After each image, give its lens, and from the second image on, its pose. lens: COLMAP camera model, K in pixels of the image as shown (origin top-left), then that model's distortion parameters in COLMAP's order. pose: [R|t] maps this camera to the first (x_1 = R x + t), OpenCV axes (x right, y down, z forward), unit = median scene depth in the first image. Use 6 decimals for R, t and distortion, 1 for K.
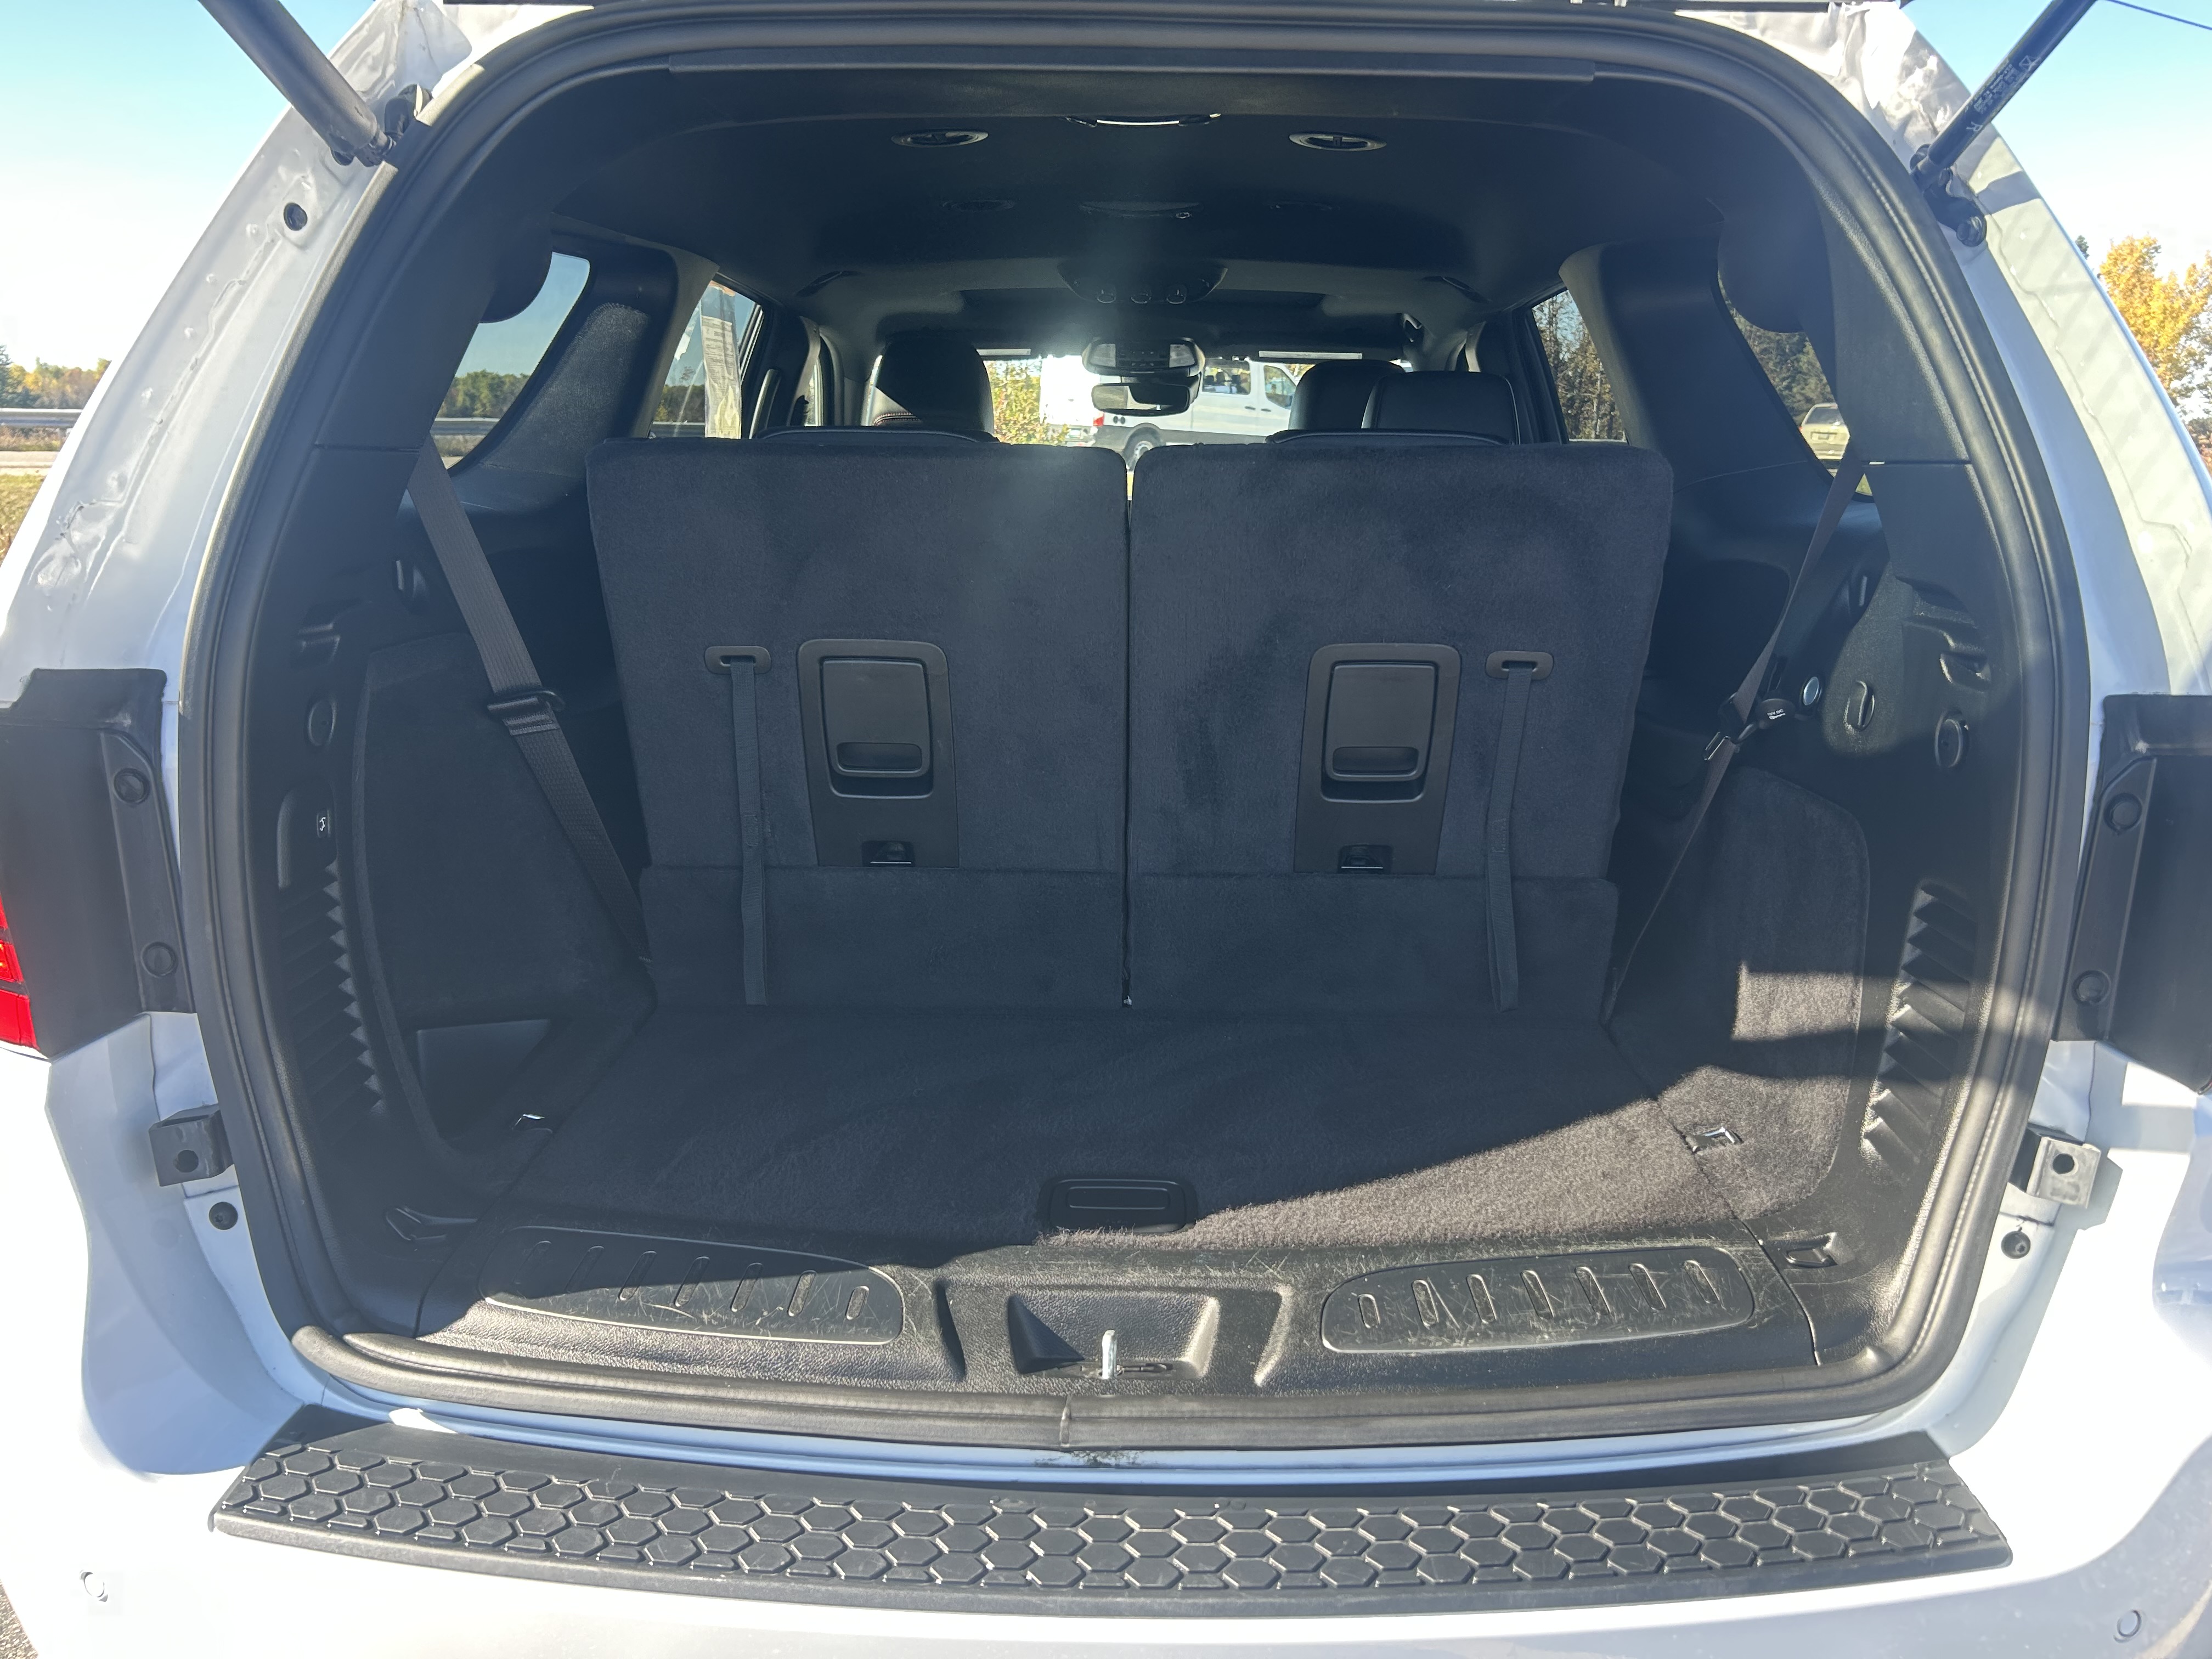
lens RADIAL K [[1742.6, 0, 1039.8], [0, 1742.6, 825.6], [0, 0, 1]] dist [0.006086, -0.007671]
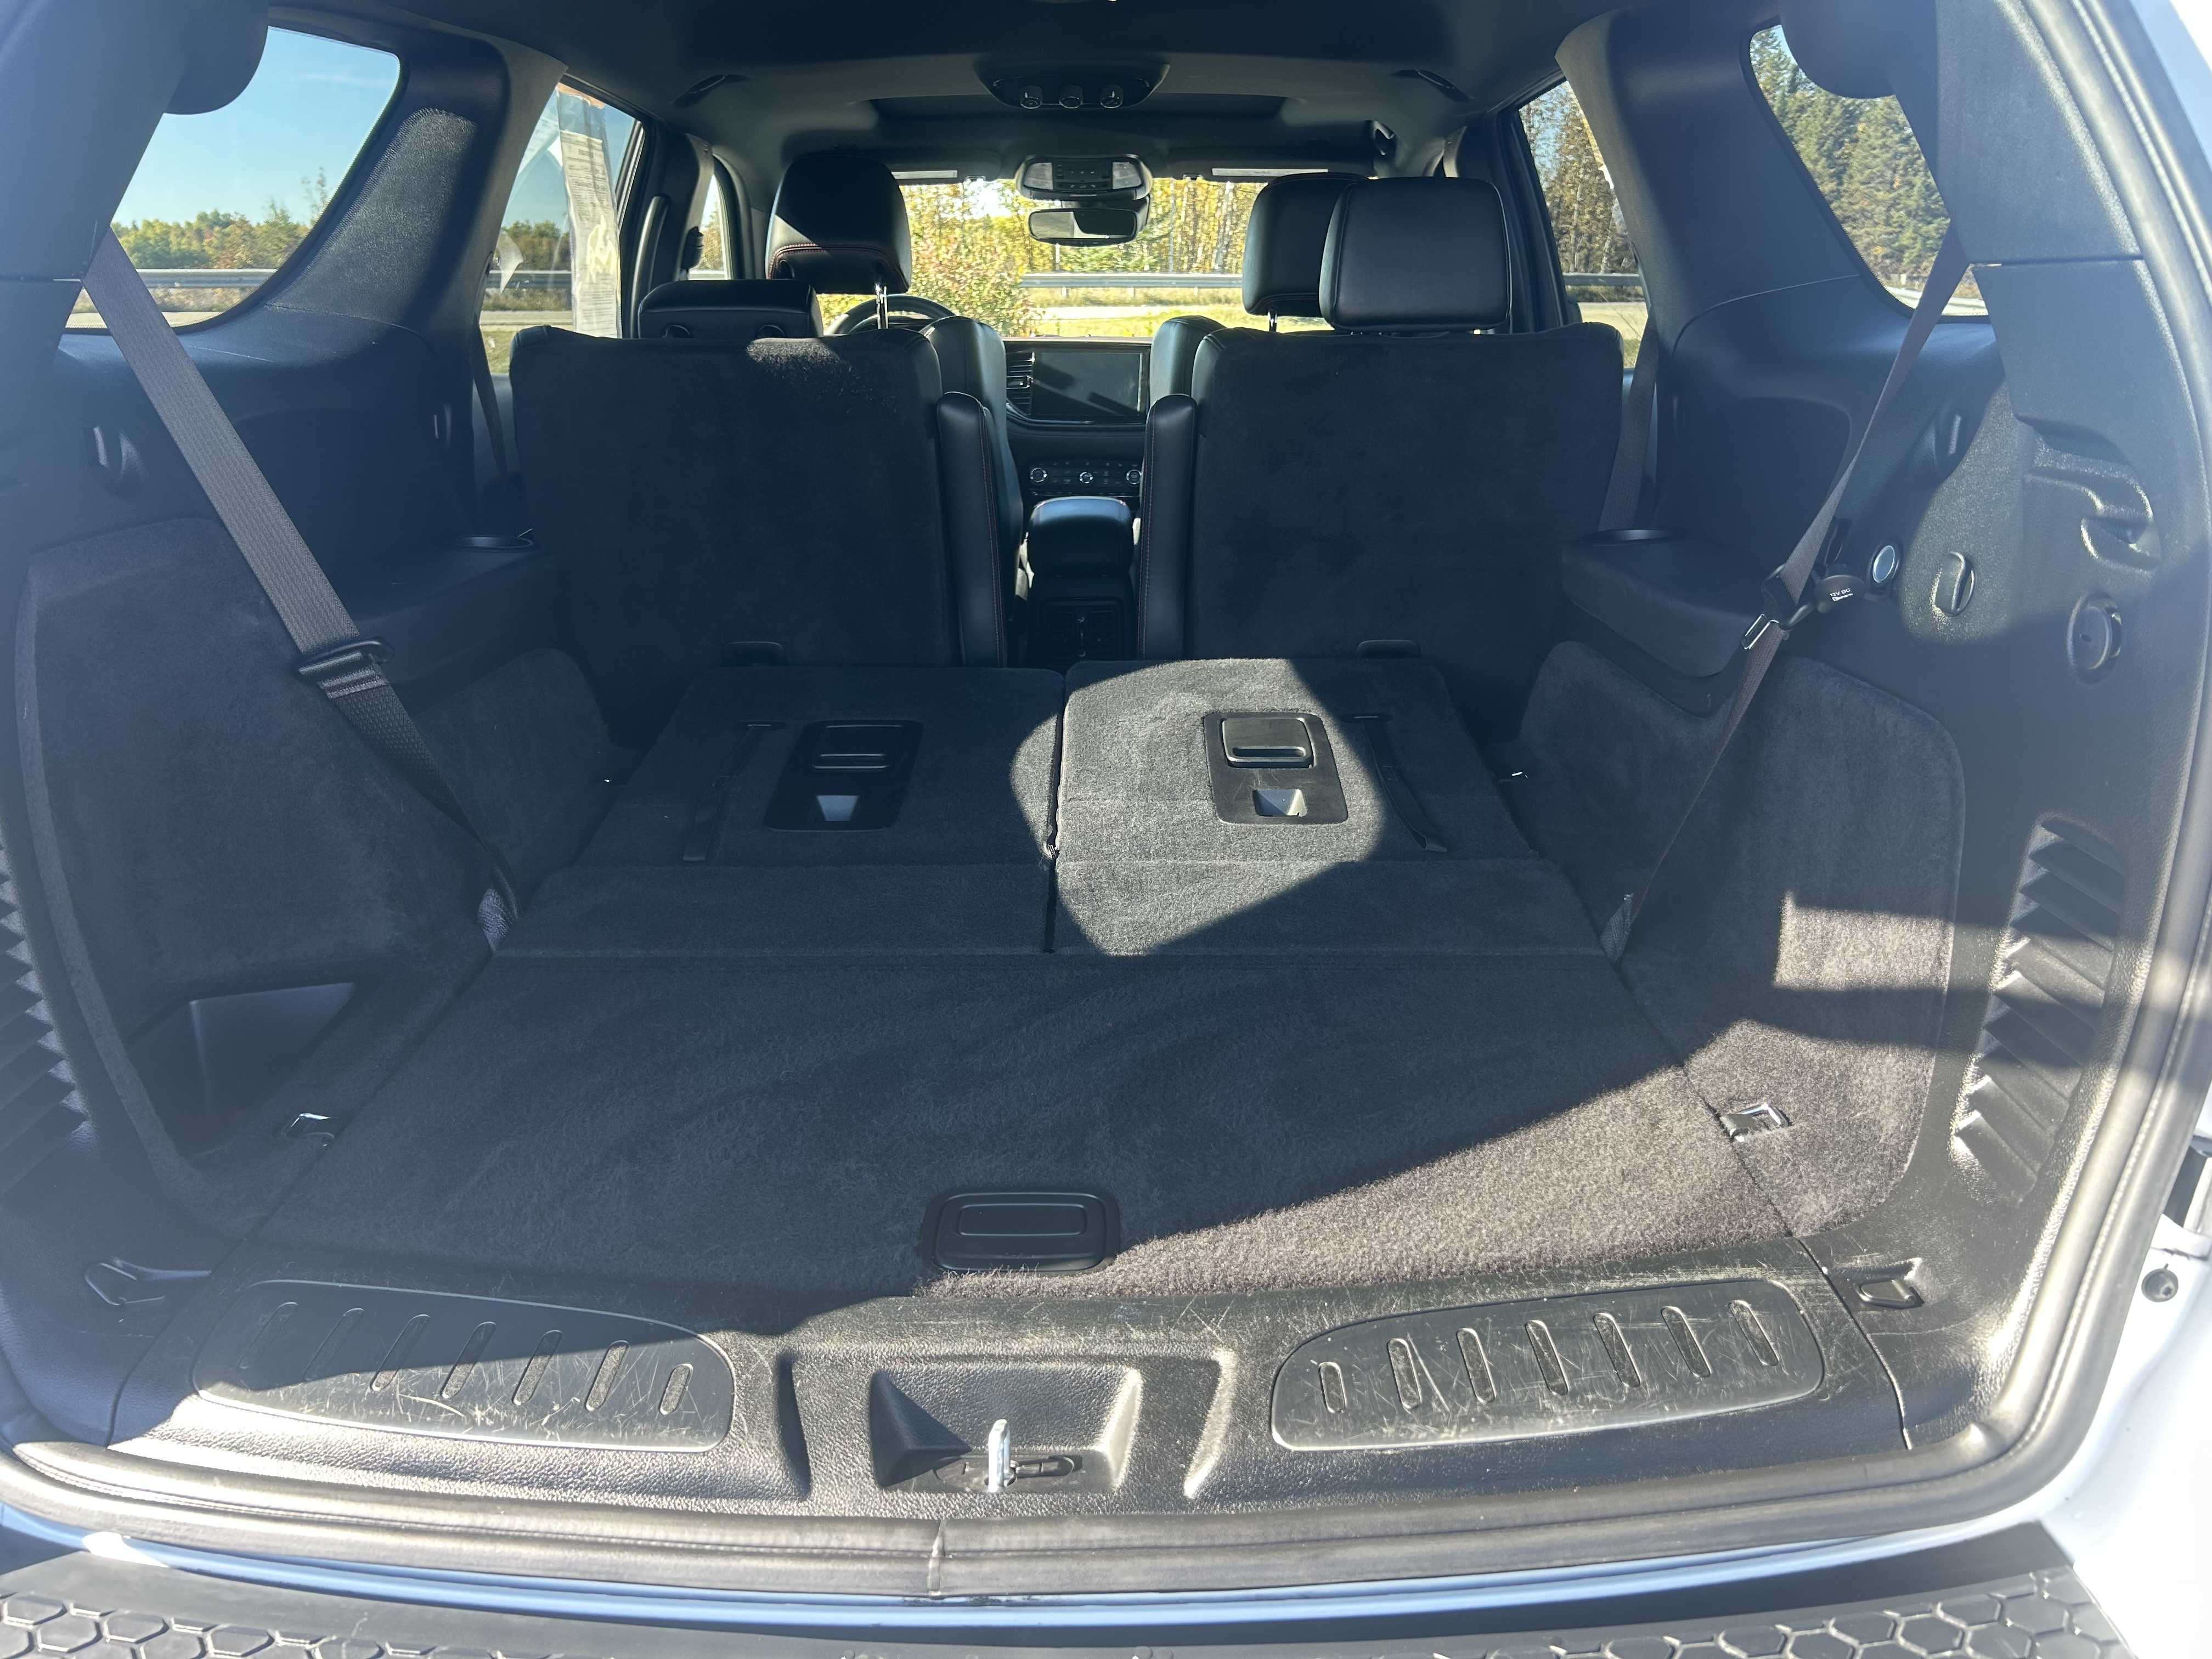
lens RADIAL K [[1742.6, 0, 1039.8], [0, 1742.6, 825.6], [0, 0, 1]] dist [0.006086, -0.007671]
pose [[0.999687, -0.020582, 0.014188, 0.050264], [0.019335, 0.996360, 0.083024, -0.037112], [-0.015845, -0.082724, 0.996447, 0.237946]]
